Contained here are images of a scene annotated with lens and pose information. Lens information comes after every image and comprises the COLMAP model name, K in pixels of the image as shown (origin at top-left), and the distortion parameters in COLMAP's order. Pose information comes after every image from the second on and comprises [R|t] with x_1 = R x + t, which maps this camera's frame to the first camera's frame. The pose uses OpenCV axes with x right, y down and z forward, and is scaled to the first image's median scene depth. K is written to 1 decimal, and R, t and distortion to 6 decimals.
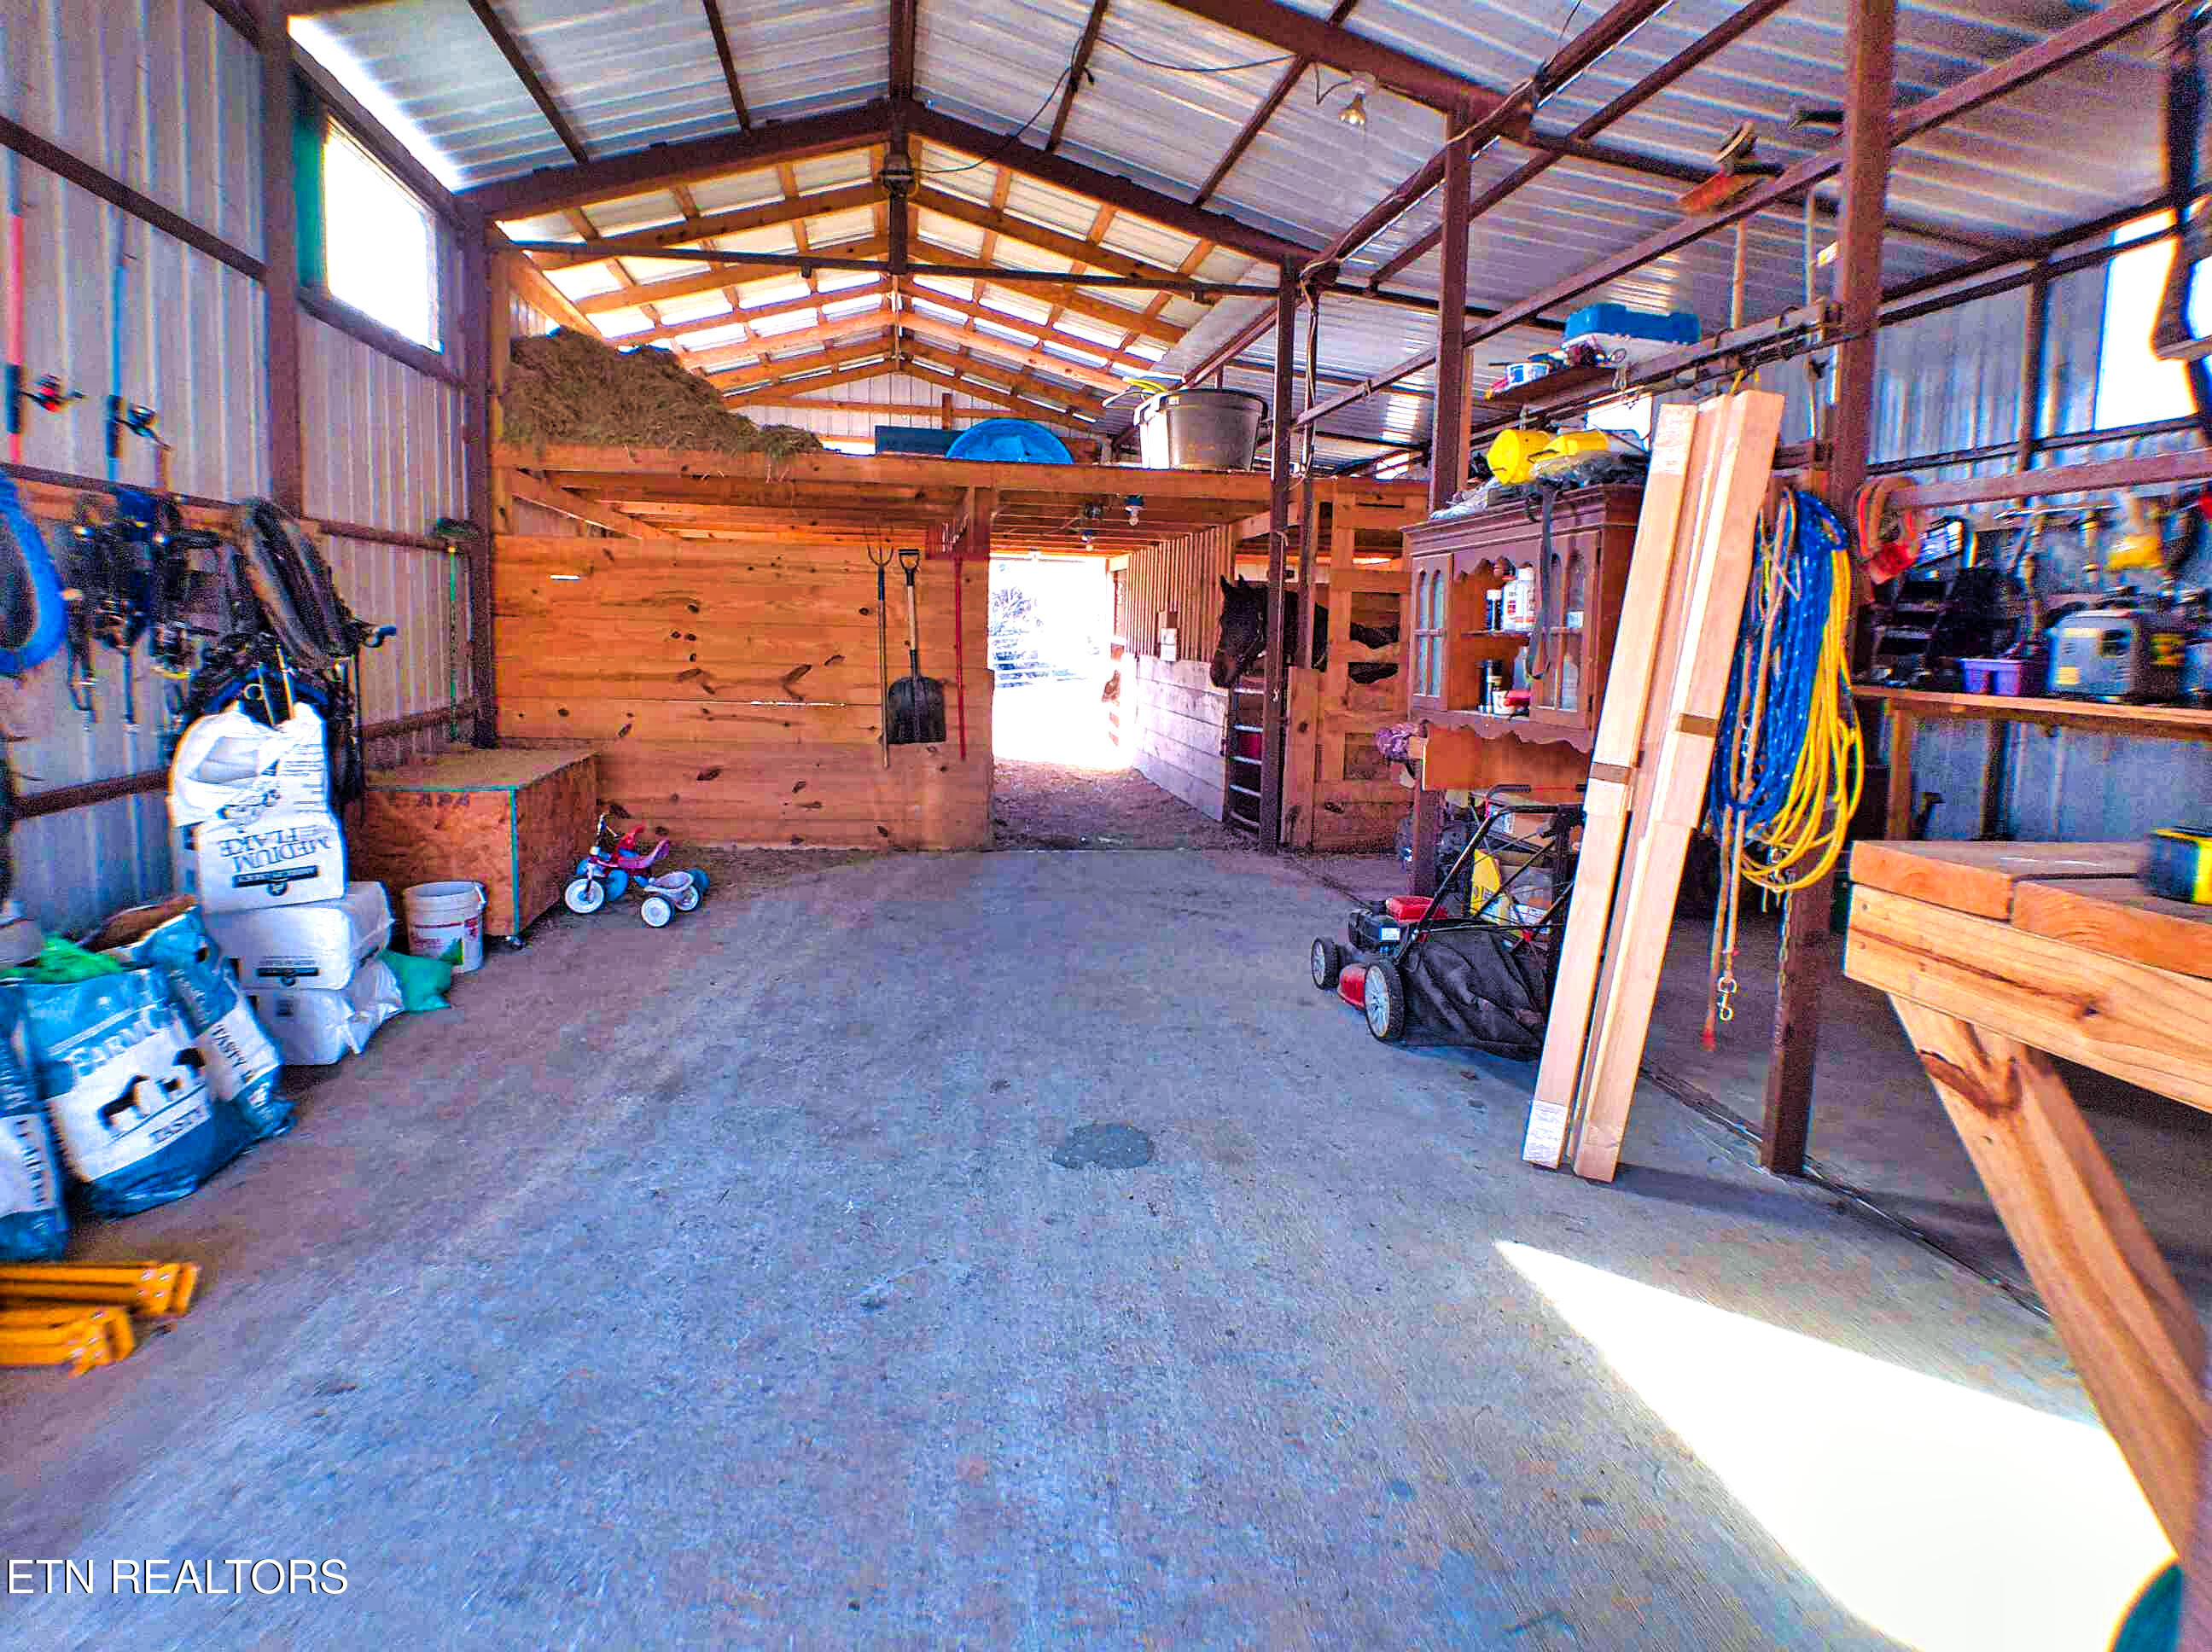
lens RADIAL K [[1346.1, 0, 1109.9], [0, 1346.1, 822.6], [0, 0, 1]] dist [-0.039783, -0.008572]
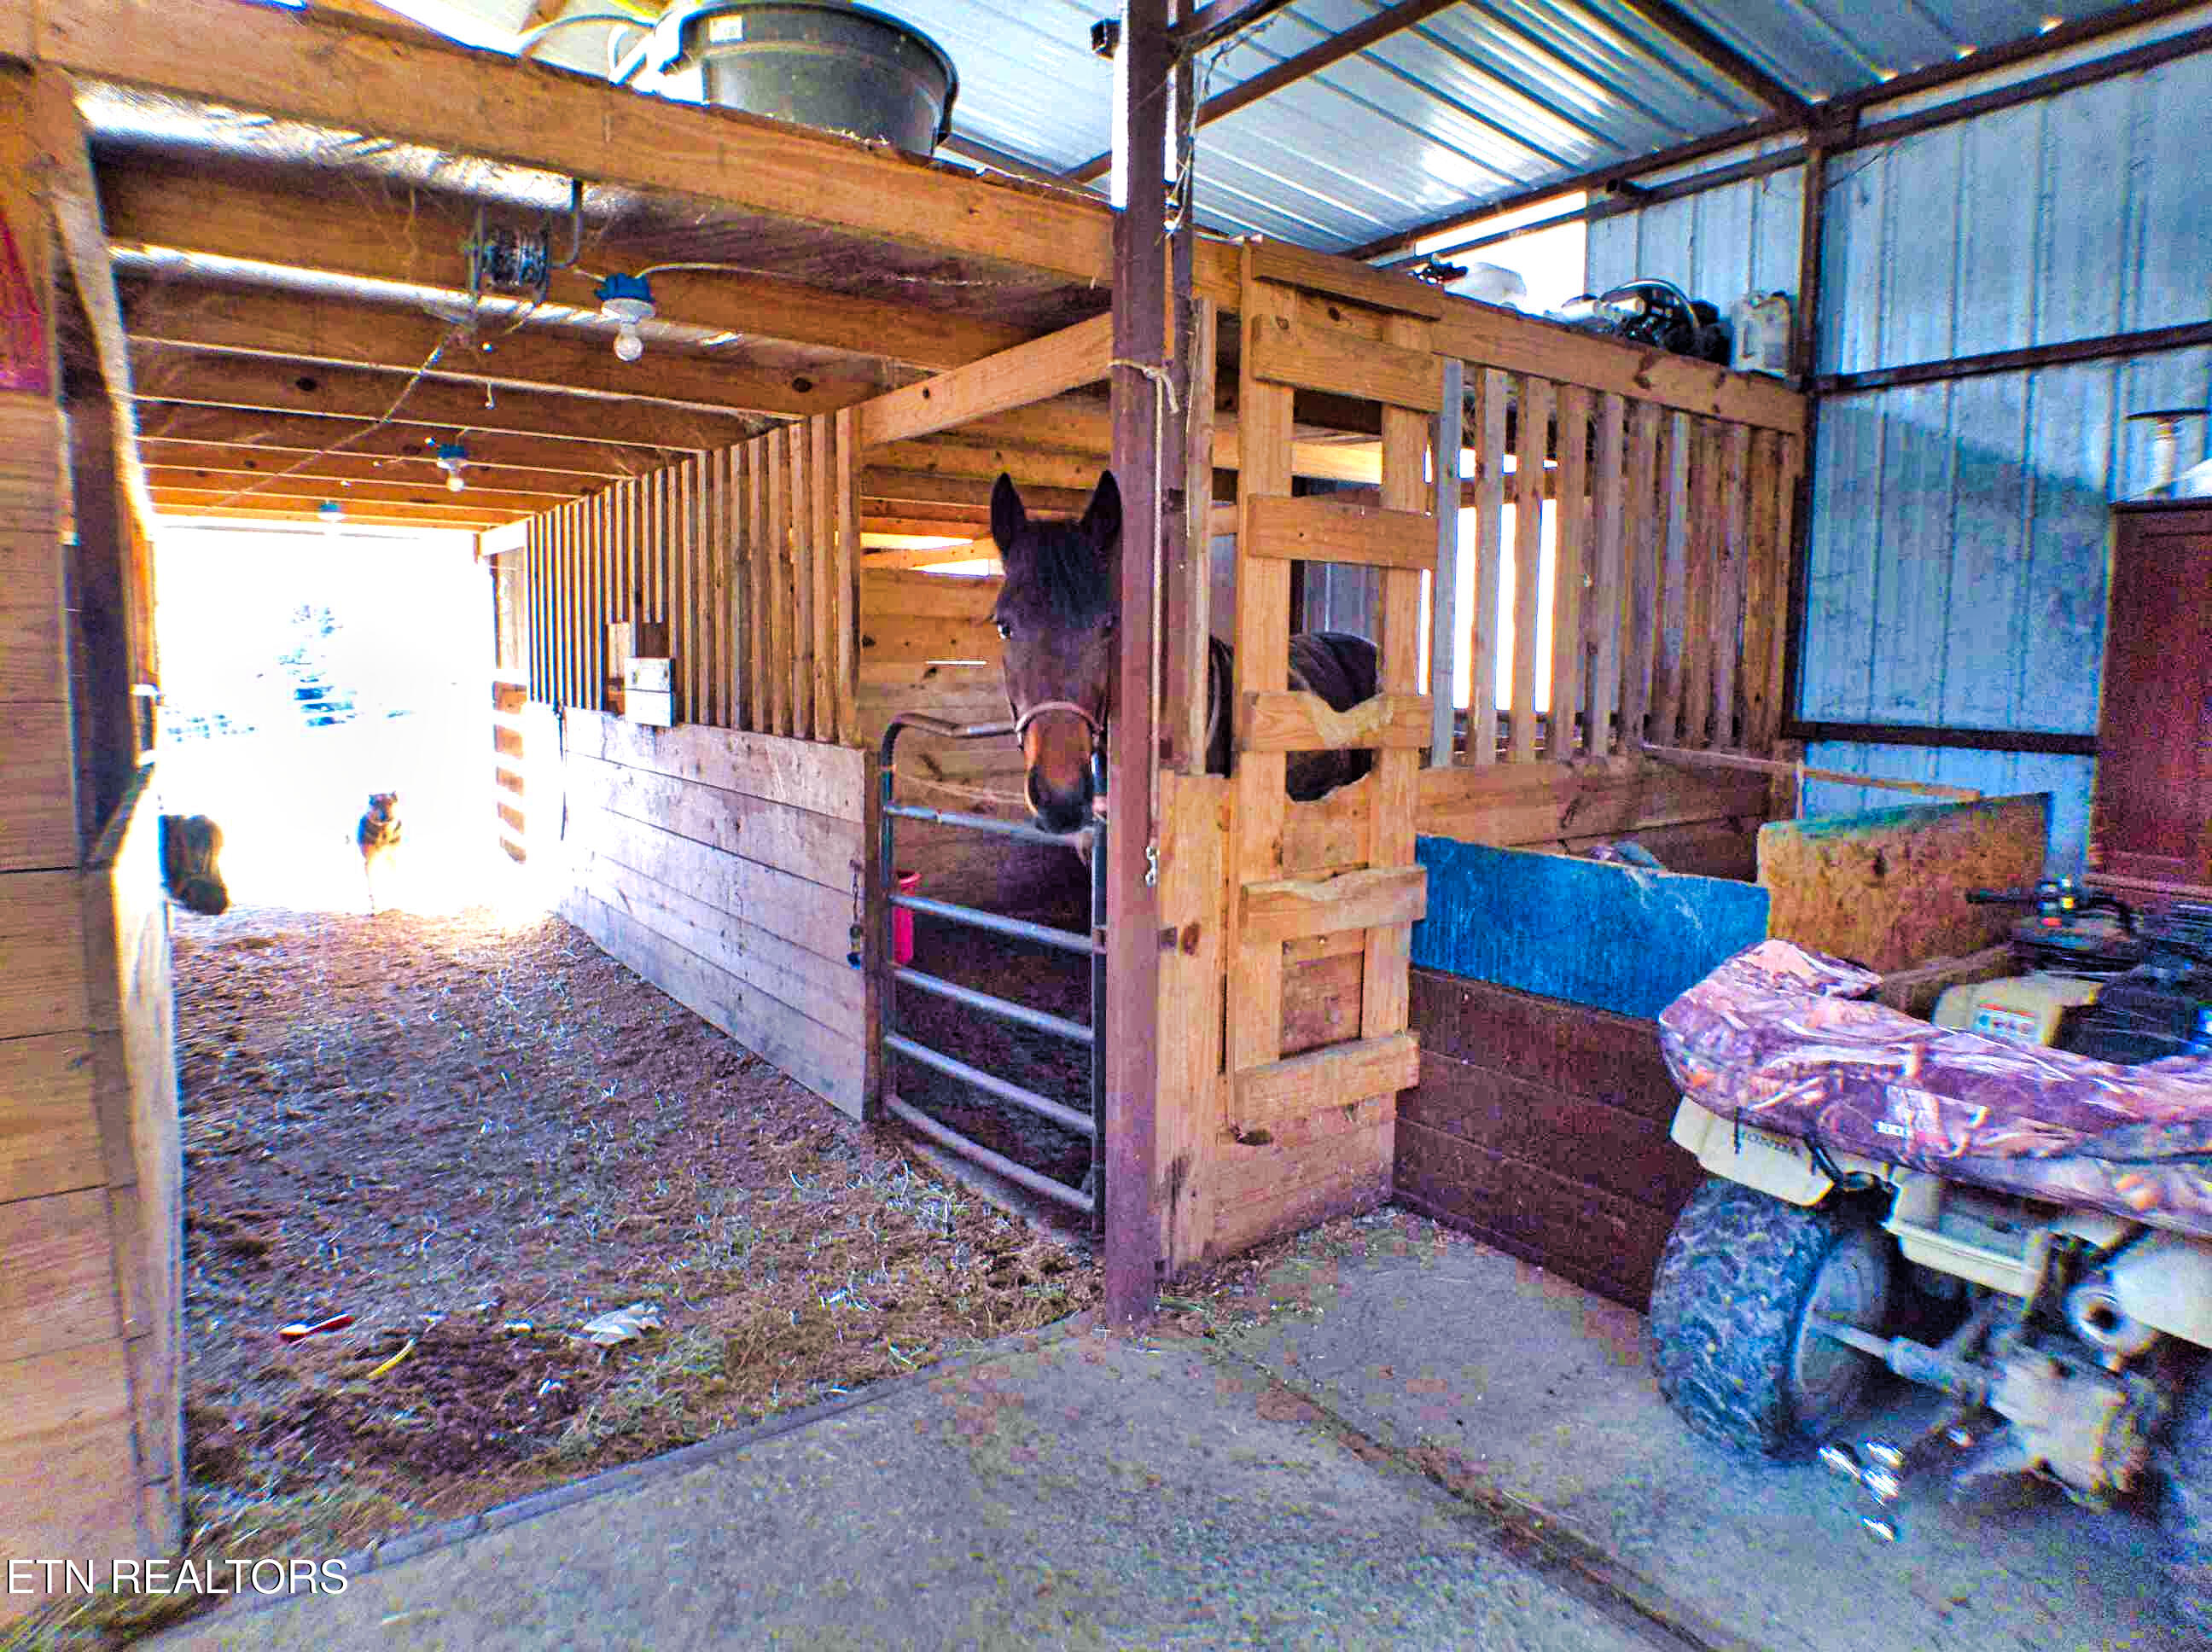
lens RADIAL K [[1346.1, 0, 1101.3], [0, 1346.1, 810.0], [0, 0, 1]] dist [-0.039783, -0.008572]
pose [[0.899047, -0.068378, 0.432479, -0.024477], [0.076292, 0.997085, -0.000952, -0.091657], [-0.431154, 0.033850, 0.901643, 0.593548]]
